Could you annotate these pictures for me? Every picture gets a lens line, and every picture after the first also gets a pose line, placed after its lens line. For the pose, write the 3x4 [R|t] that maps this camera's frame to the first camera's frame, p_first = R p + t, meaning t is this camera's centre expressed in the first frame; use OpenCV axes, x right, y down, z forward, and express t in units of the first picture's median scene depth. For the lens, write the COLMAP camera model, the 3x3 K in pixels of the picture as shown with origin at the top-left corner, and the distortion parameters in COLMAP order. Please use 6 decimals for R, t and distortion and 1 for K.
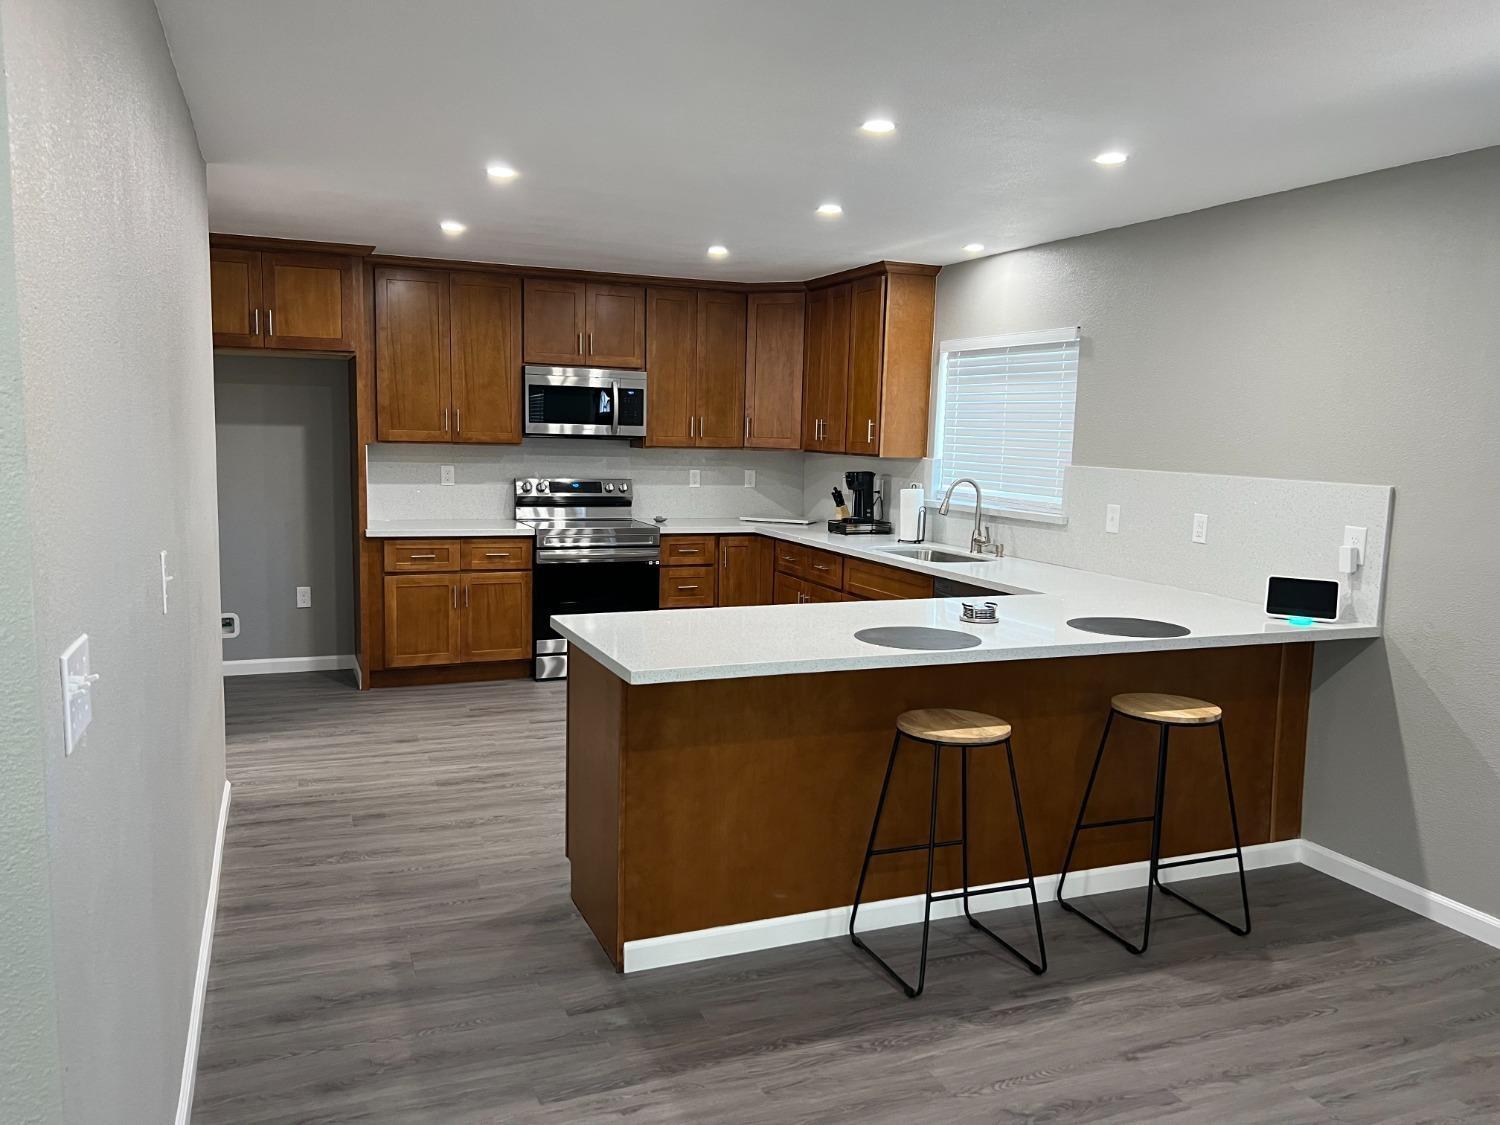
lens RADIAL K [[1128.1, 0, 747.1], [0, 1128.1, 568.5], [0, 0, 1]] dist [0.058889, -0.066888]
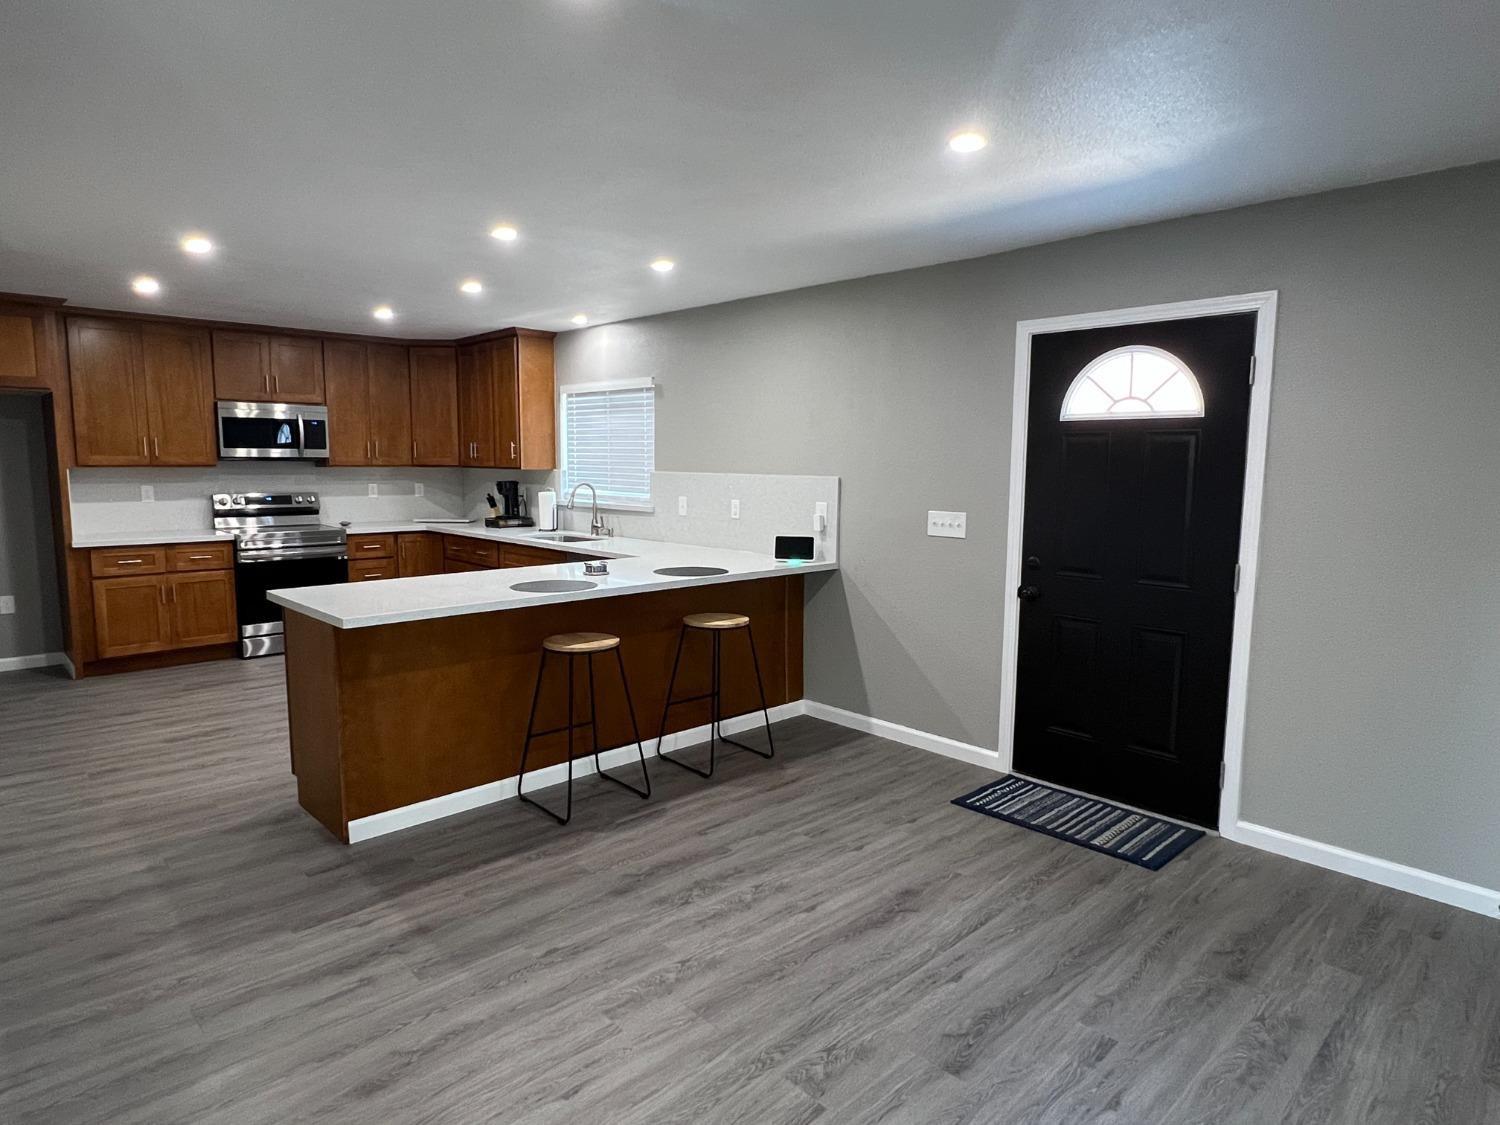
lens RADIAL K [[864.8, 0, 745.1], [0, 864.8, 556.8], [0, 0, 1]] dist [0.000340, -0.002112]
pose [[0.932845, -0.056686, 0.355790, -0.012301], [0.058961, 0.998250, 0.004456, 0.029549], [-0.355420, 0.016821, 0.934555, -0.116174]]
